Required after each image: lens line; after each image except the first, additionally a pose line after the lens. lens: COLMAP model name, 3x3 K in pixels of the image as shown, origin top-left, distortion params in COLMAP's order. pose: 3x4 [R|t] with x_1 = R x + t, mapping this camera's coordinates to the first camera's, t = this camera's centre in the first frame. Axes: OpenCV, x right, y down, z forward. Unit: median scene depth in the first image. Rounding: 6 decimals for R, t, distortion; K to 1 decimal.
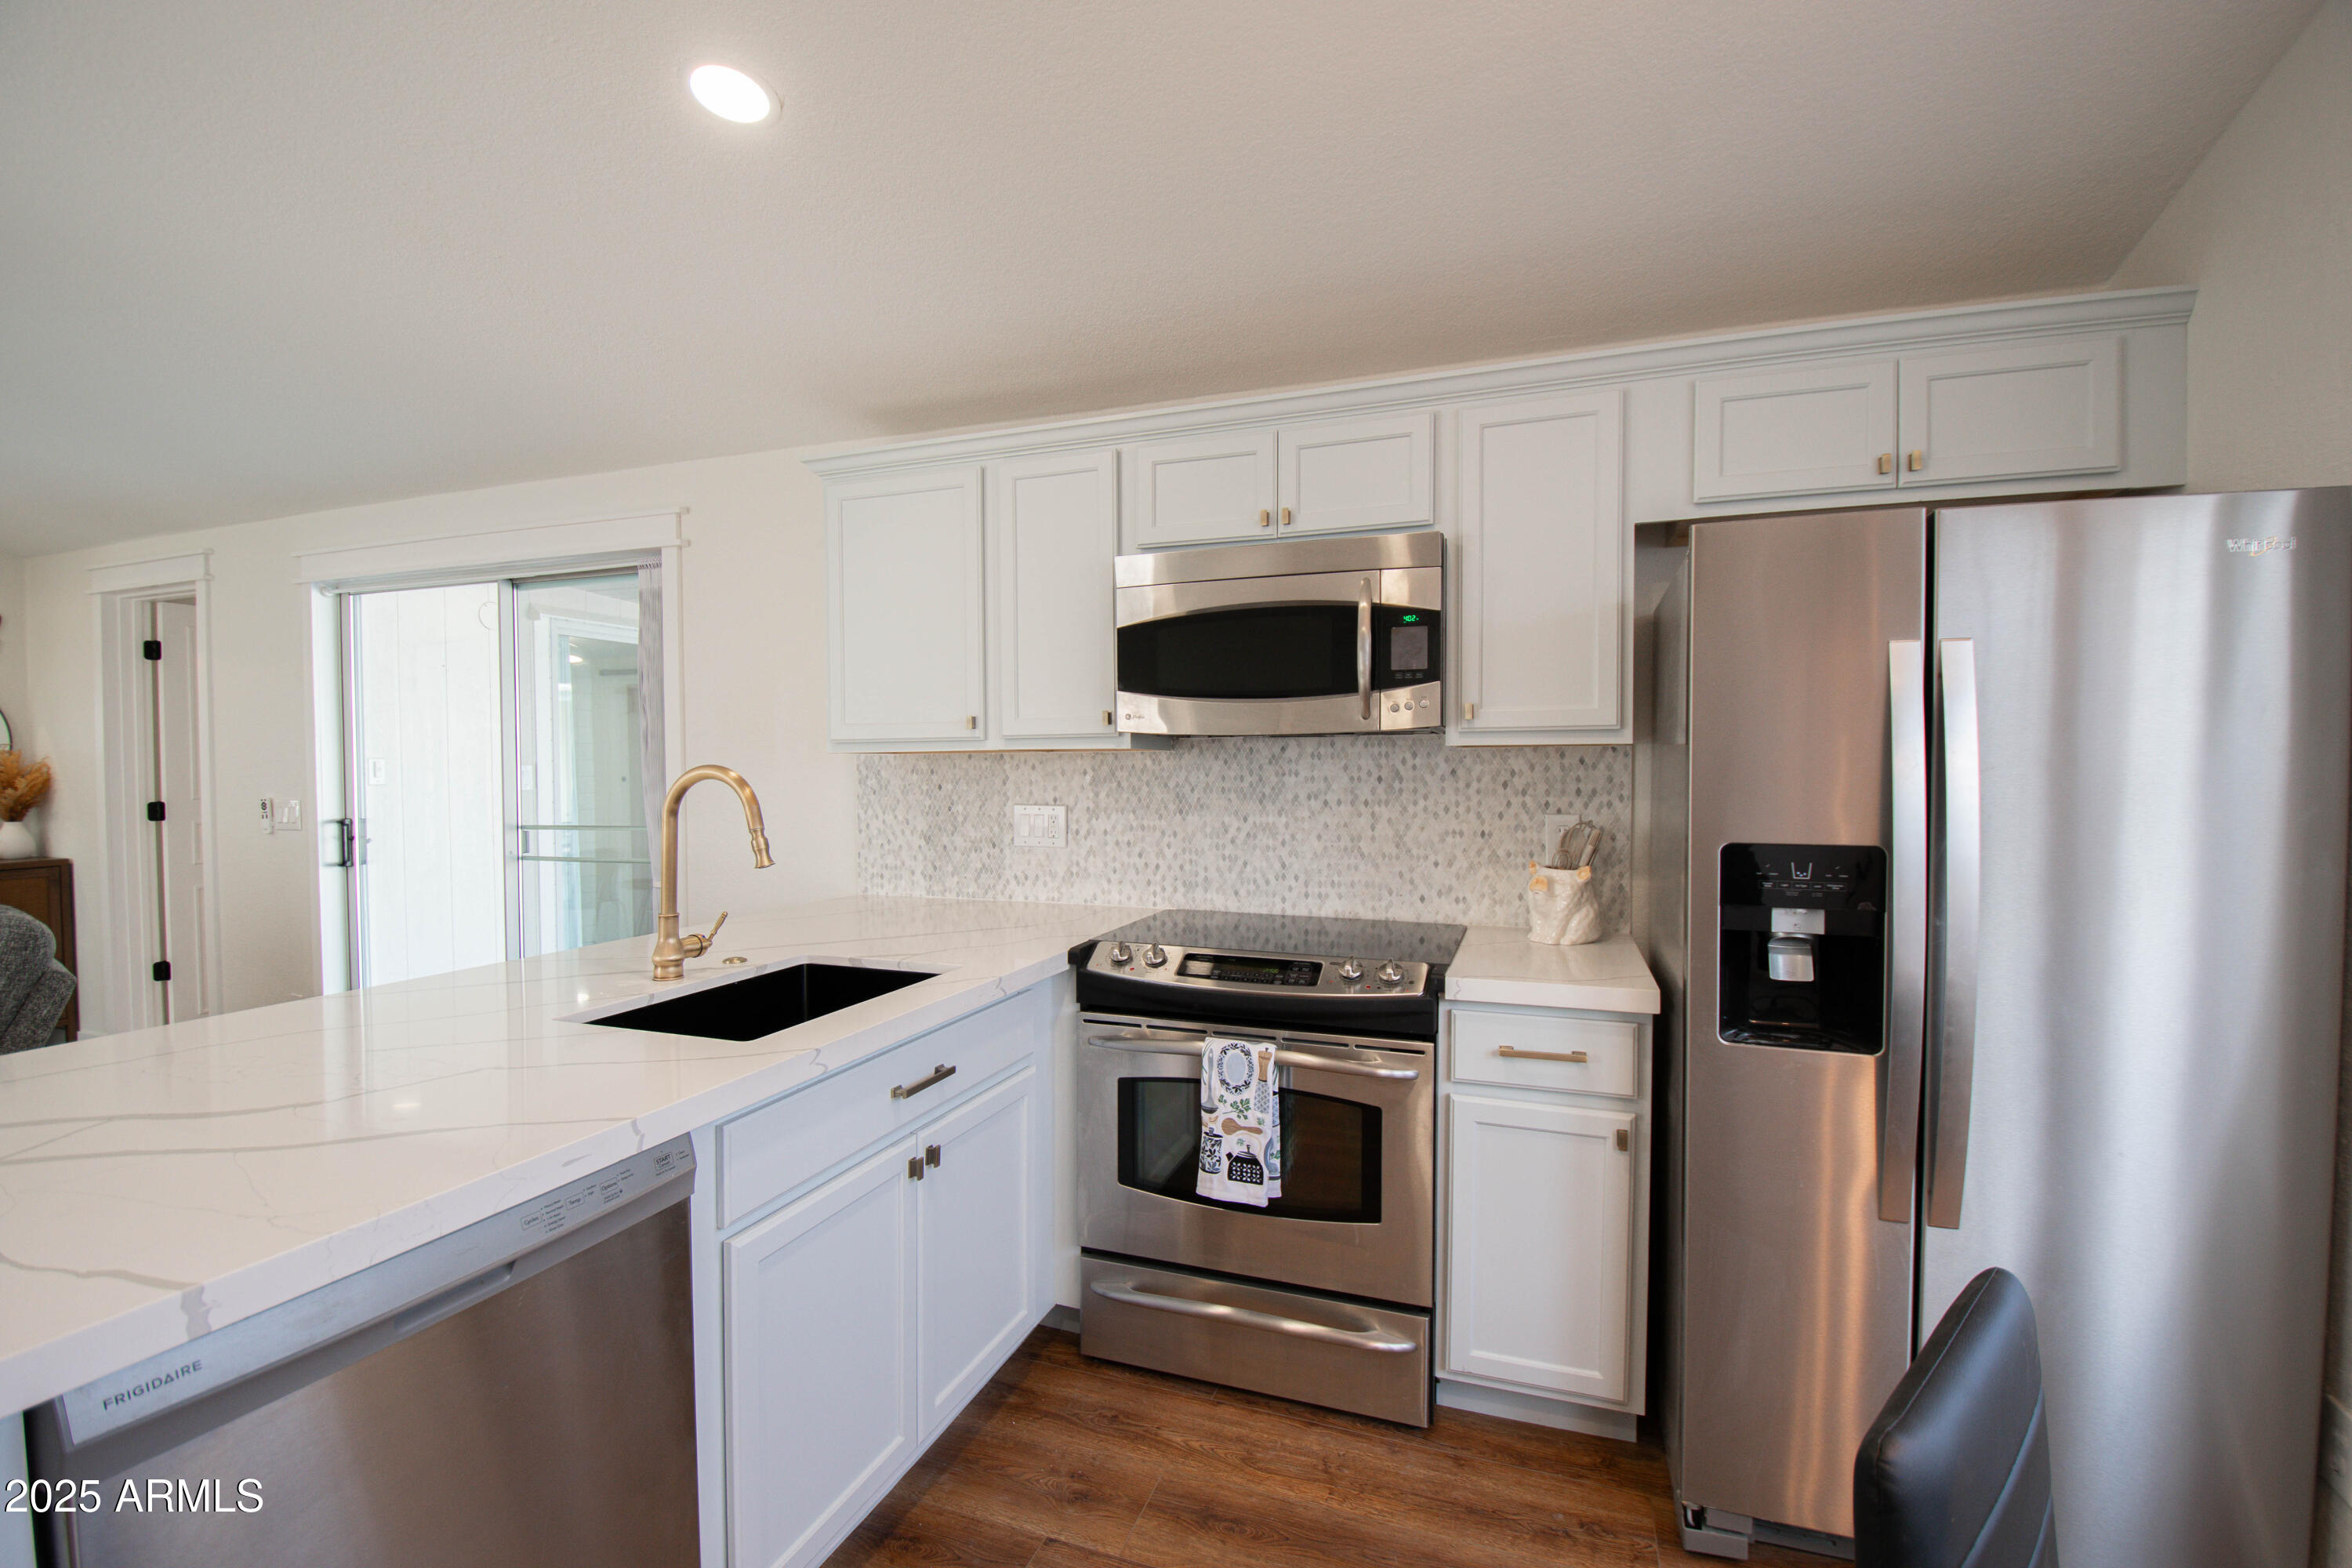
lens RADIAL K [[1030.5, 0, 1175.6], [0, 1030.5, 792.8], [0, 0, 1]] dist [0.011278, -0.021828]
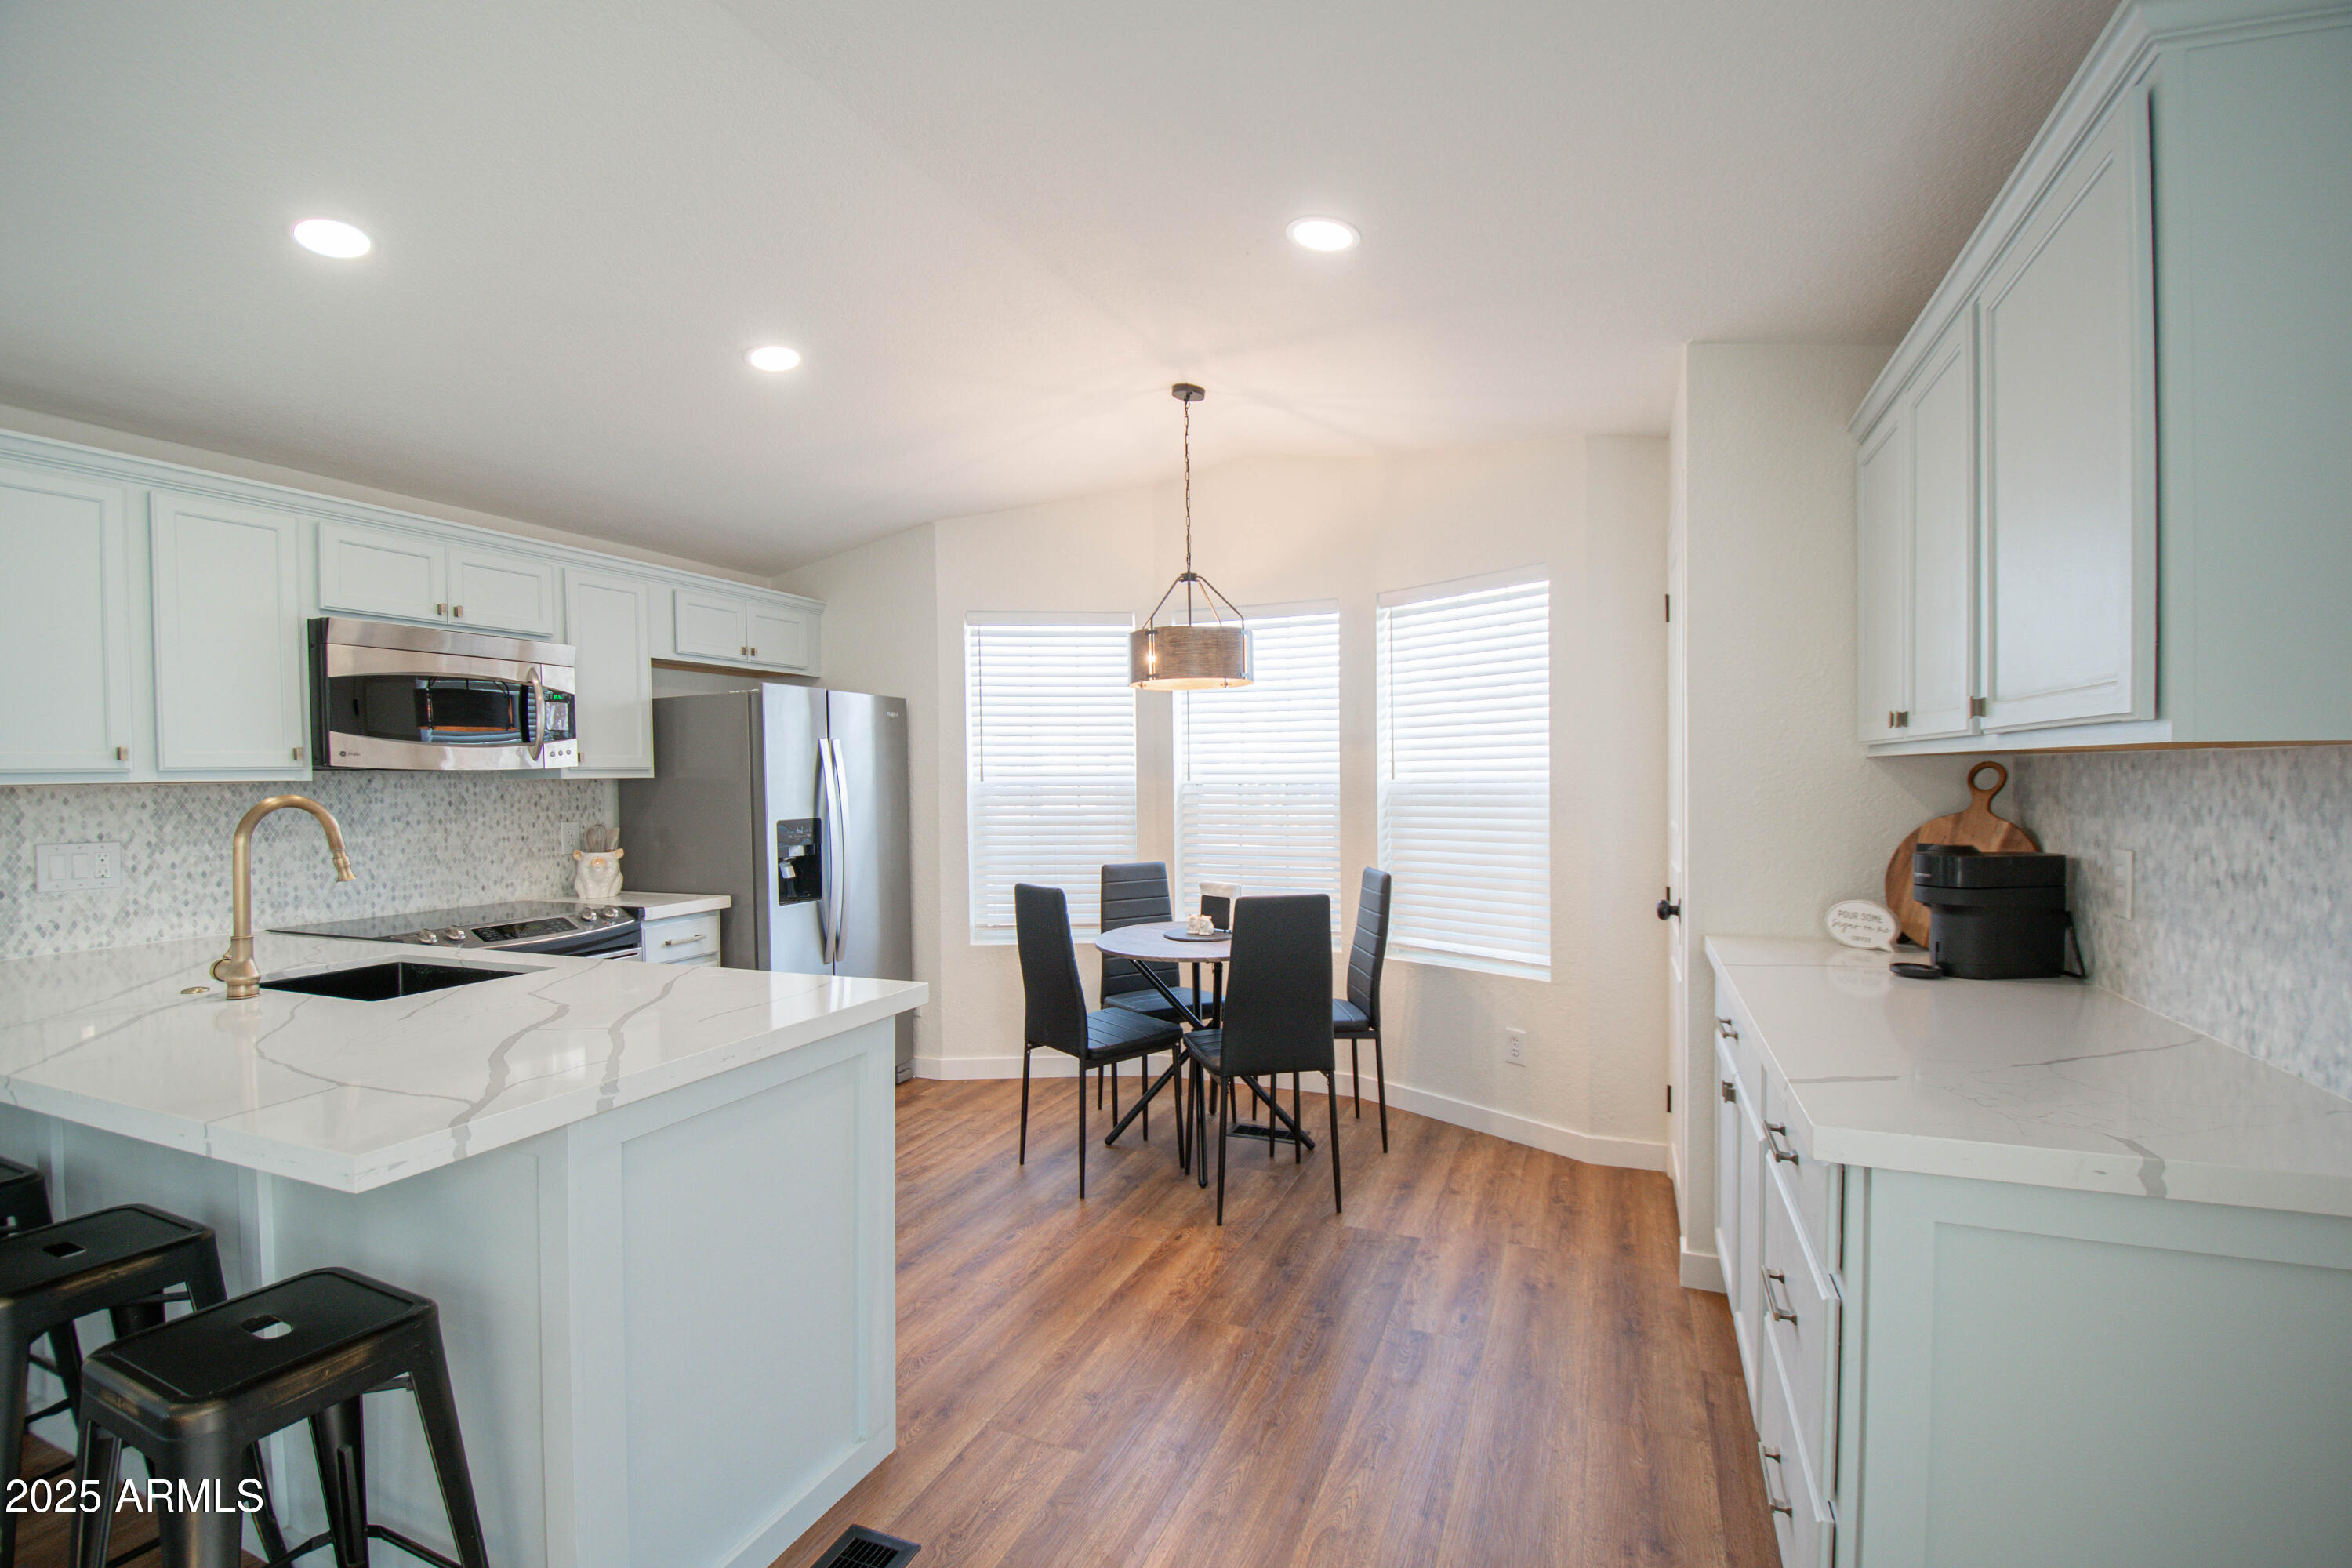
lens RADIAL K [[1023.6, 0, 1181.1], [0, 1023.6, 795.1], [0, 0, 1]] dist [0.007469, -0.020795]
pose [[0.046597, -0.015093, 0.998800, -1.045614], [0.043962, 0.998948, 0.013045, 0.000589], [-0.997946, 0.043302, 0.047211, -0.012022]]
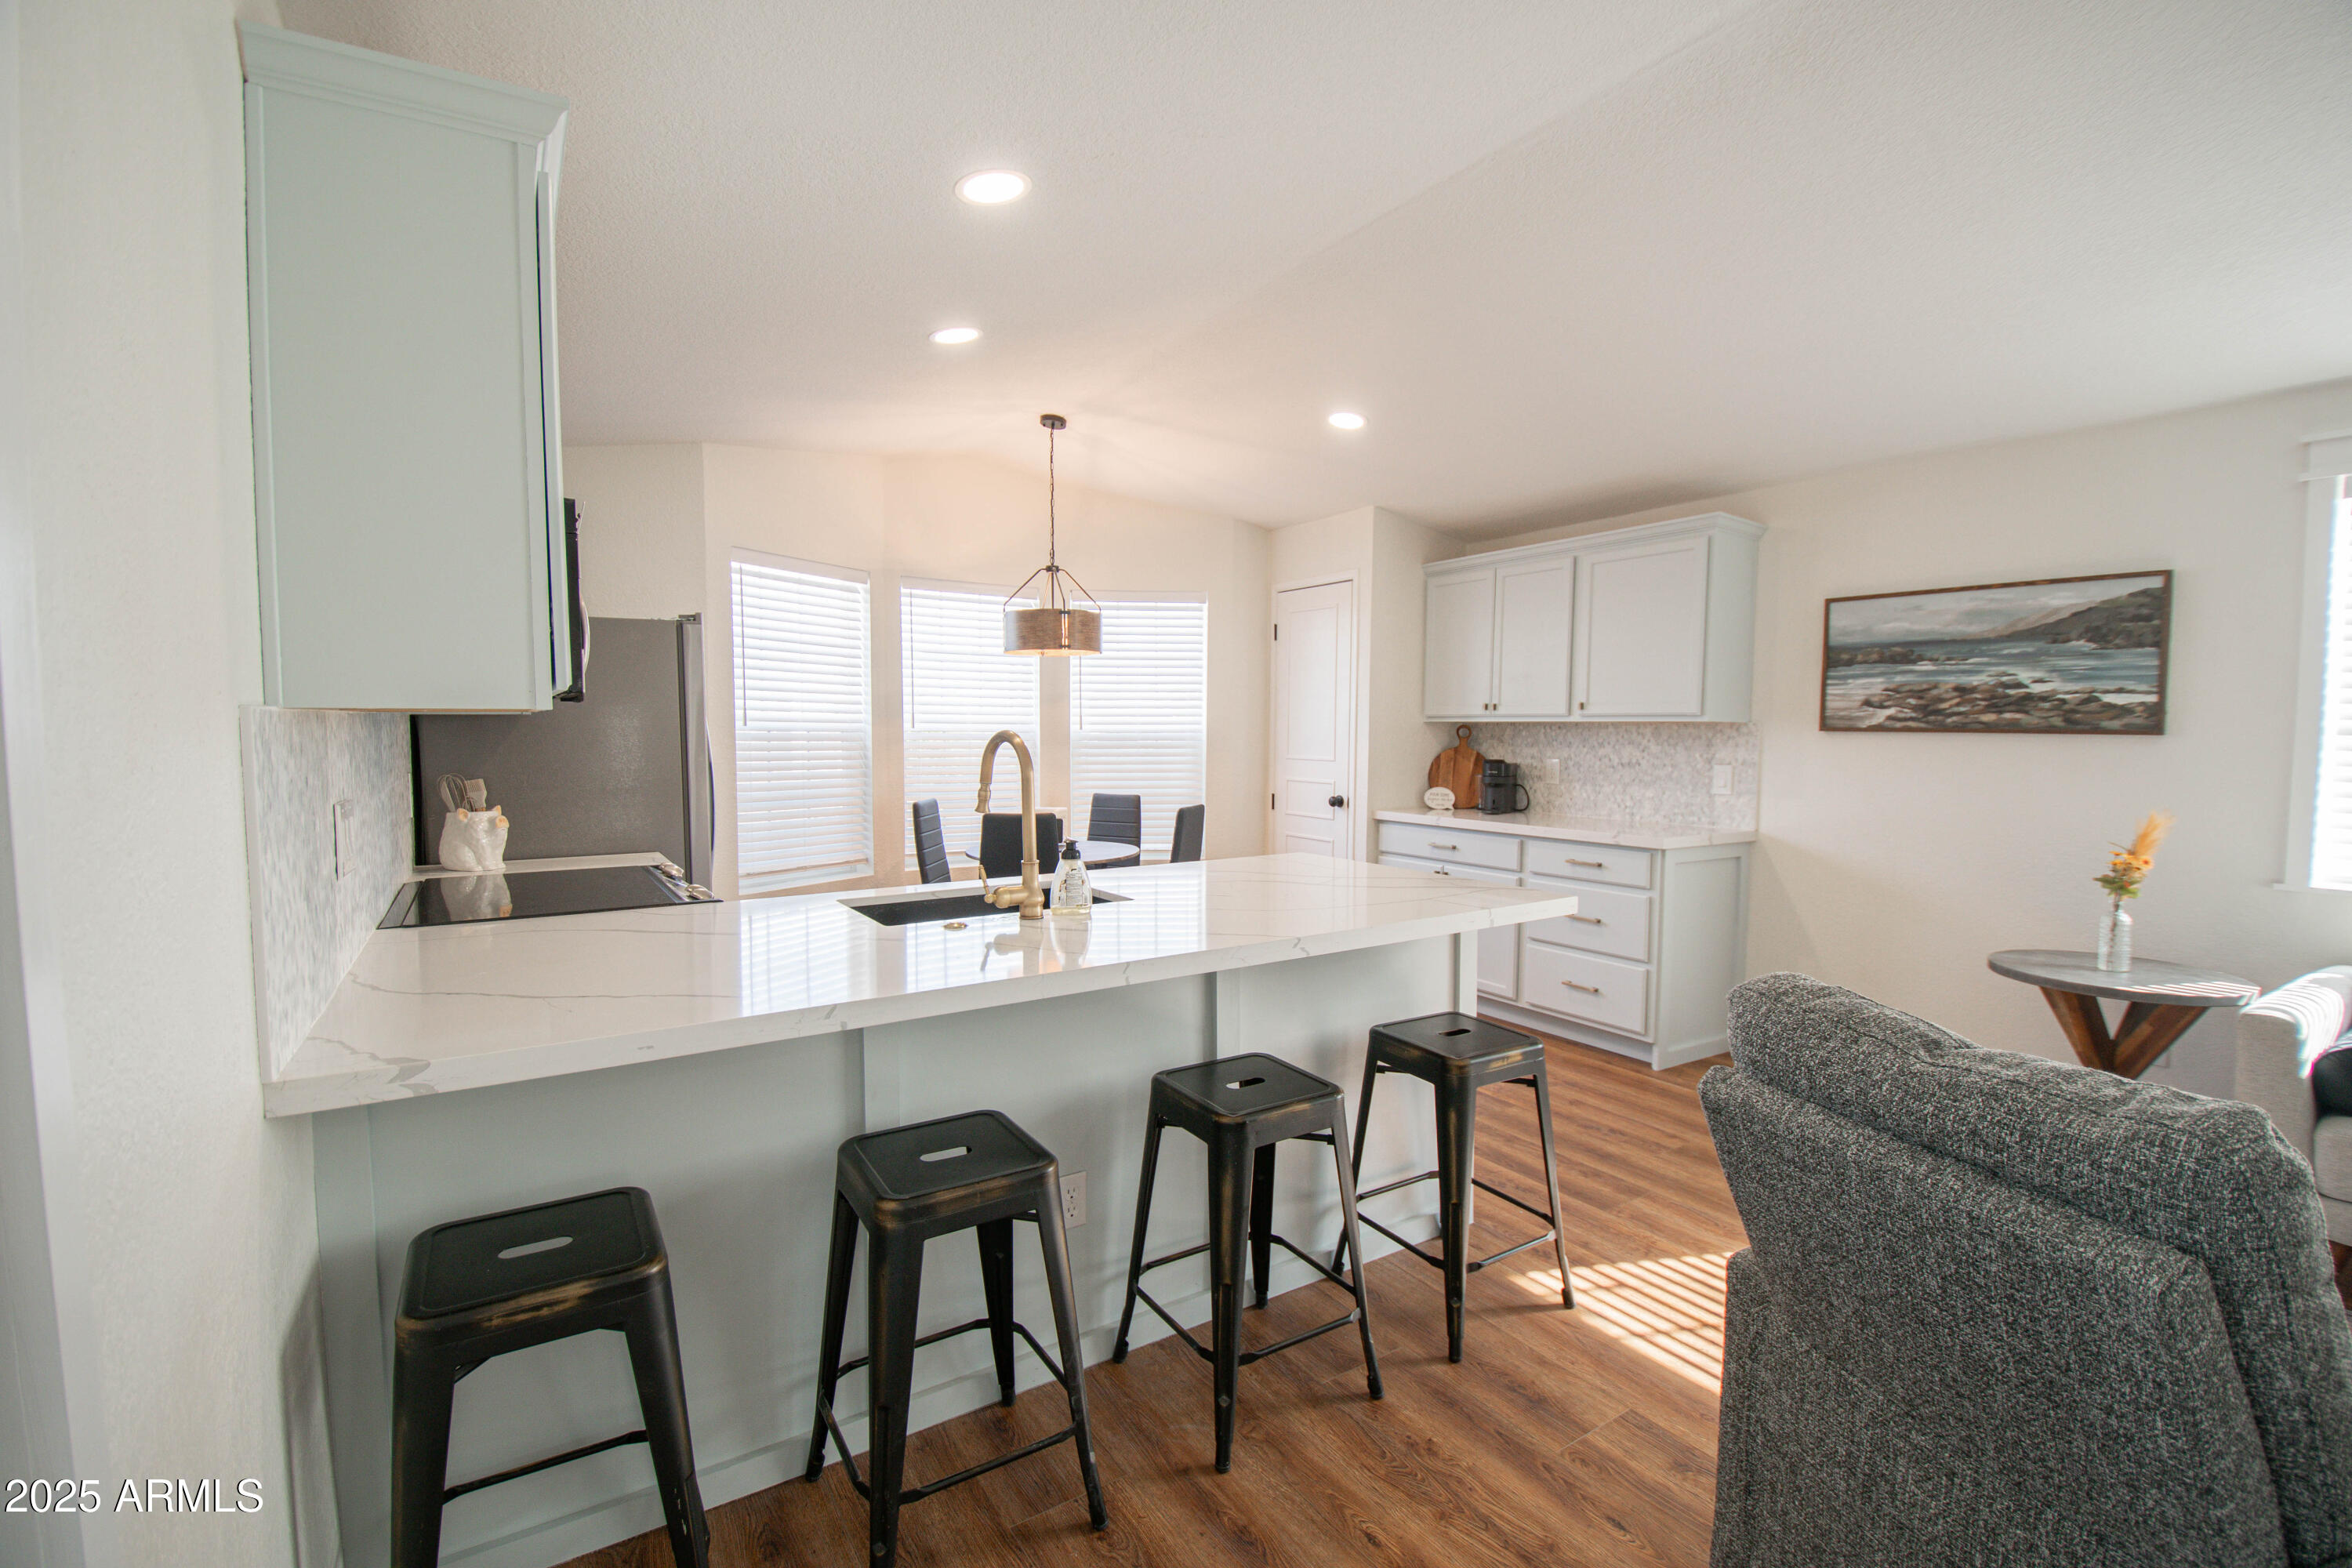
lens RADIAL K [[1026.1, 0, 1175.0], [0, 1026.1, 792.5], [0, 0, 1]] dist [0.009489, -0.021371]
pose [[-0.795442, -0.038078, 0.604832, -0.917047], [0.017813, 0.996124, 0.086138, -0.036925], [-0.605768, 0.079292, -0.791680, 1.263231]]
